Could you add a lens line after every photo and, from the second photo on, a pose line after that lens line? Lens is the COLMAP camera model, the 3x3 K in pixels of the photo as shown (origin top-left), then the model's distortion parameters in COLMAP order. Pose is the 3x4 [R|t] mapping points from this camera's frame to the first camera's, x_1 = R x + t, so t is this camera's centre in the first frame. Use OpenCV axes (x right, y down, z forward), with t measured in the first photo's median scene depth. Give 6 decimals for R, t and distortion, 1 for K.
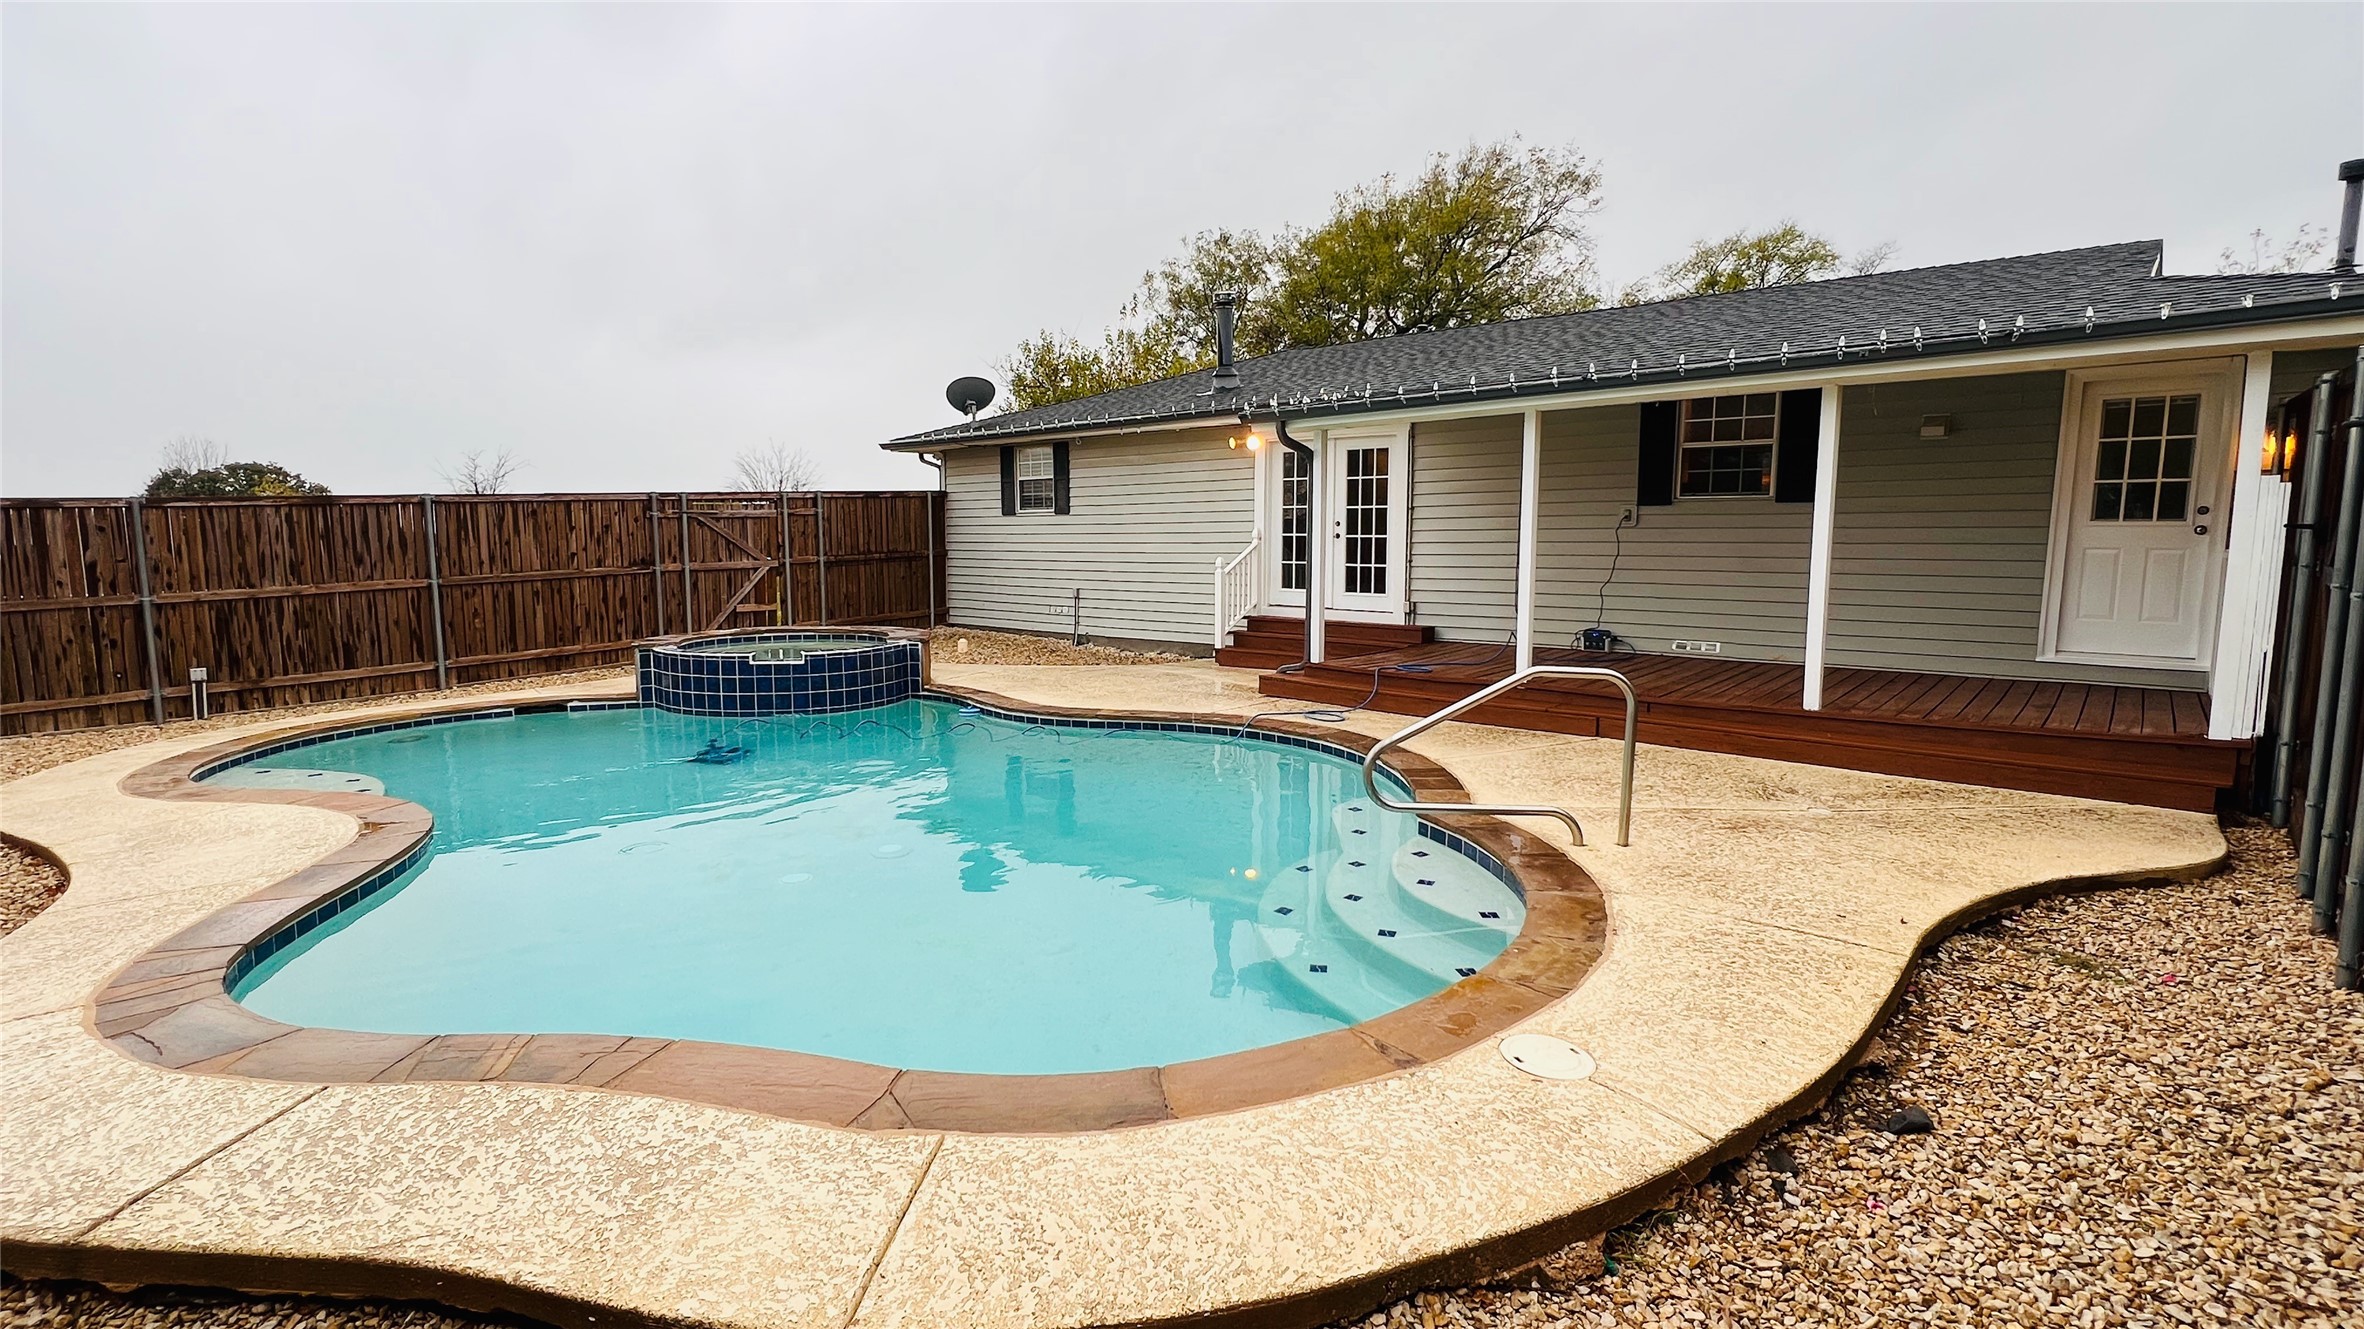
lens RADIAL K [[1090.0, 0, 1182.0], [0, 1090.0, 664.5], [0, 0, 1]] dist [-0.001234, -0.000331]
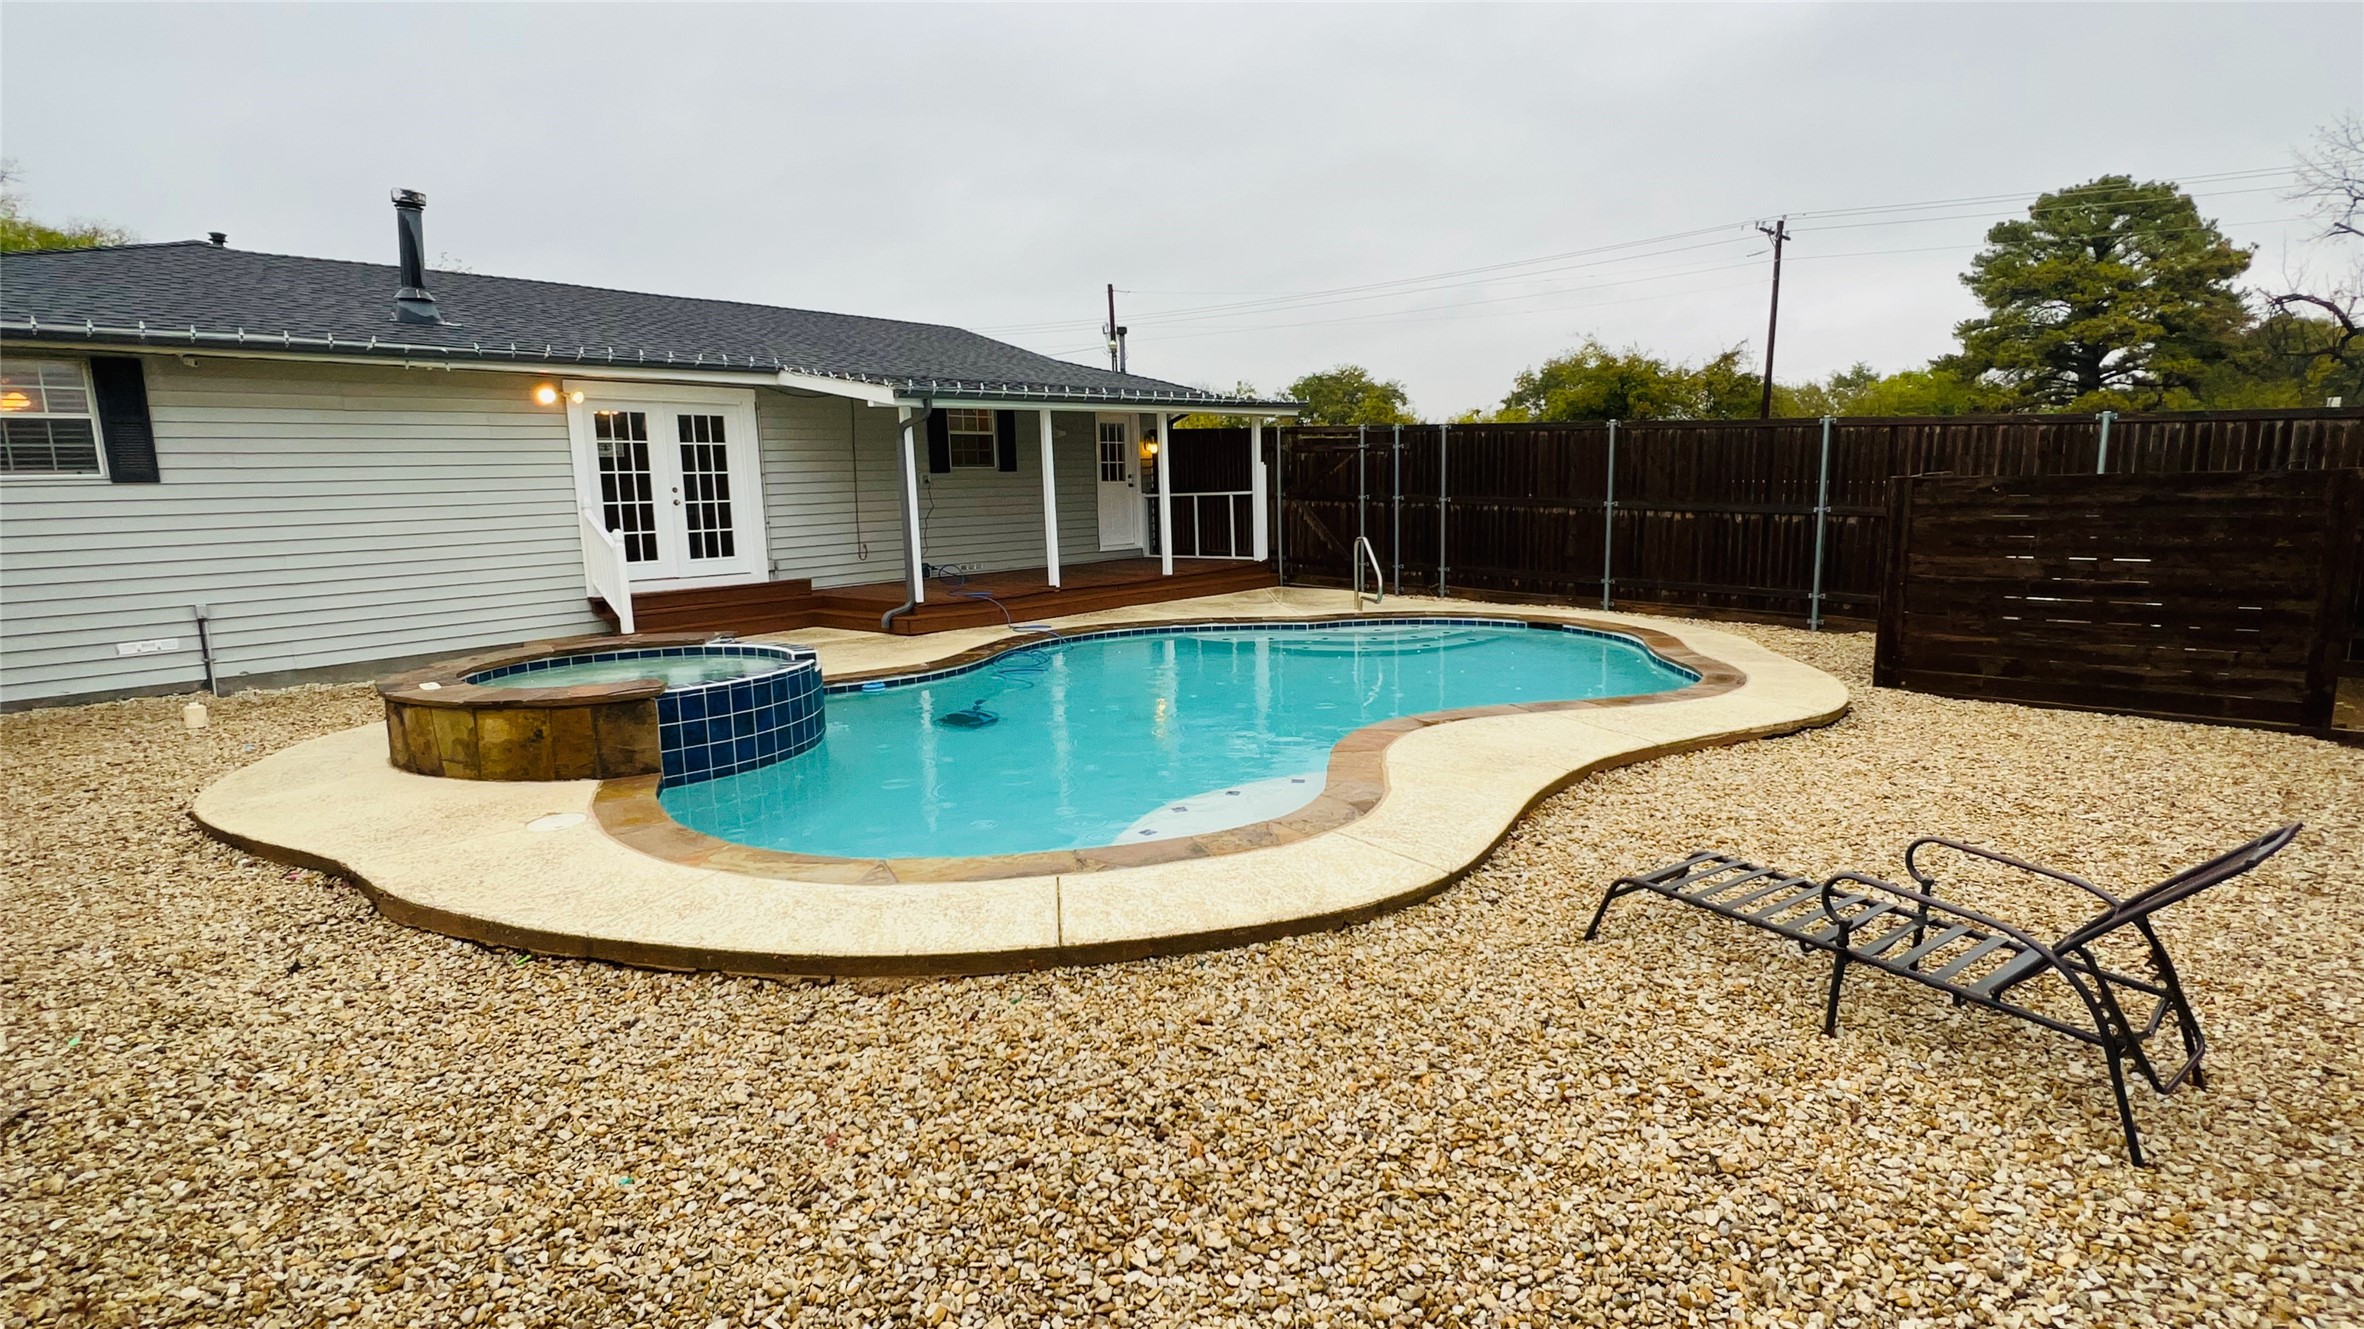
lens RADIAL K [[1185.1, 0, 1182.0], [0, 1185.1, 664.5], [0, 0, 1]] dist [0.000439, 0.000074]
pose [[-0.017138, -0.156538, 0.987523, -0.953343], [0.136965, 0.977990, 0.157404, -0.082518], [-0.990428, 0.137953, 0.004680, 0.576629]]
